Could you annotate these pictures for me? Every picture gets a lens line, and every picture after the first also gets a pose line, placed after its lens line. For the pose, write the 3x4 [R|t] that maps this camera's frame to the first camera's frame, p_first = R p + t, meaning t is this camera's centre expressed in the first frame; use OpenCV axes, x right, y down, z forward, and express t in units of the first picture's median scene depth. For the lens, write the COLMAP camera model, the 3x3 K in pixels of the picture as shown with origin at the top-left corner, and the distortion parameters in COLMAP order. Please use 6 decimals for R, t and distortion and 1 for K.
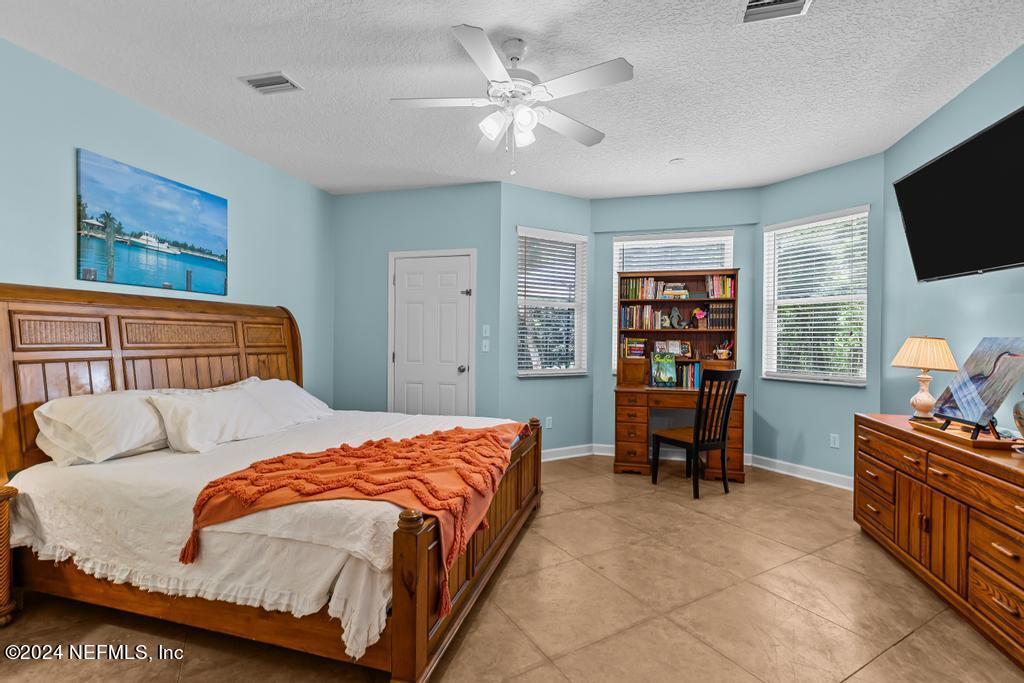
lens RADIAL K [[459.4, 0, 510.5], [0, 459.4, 346.5], [0, 0, 1]] dist [0.002182, 0.000454]
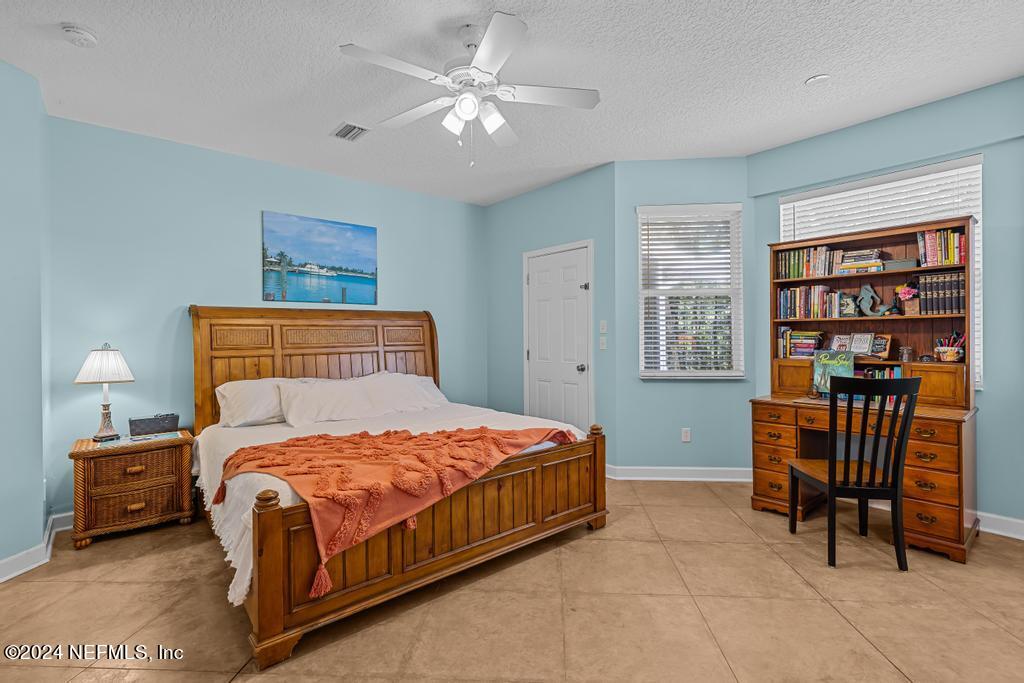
lens RADIAL K [[468.0, 0, 514.8], [0, 468.0, 339.0], [0, 0, 1]] dist [0.002203, -0.000021]
pose [[0.829866, -0.012220, -0.557829, 0.450329], [0.007977, 0.999918, -0.010037, -0.002590], [0.557906, 0.003879, 0.829895, 0.177207]]
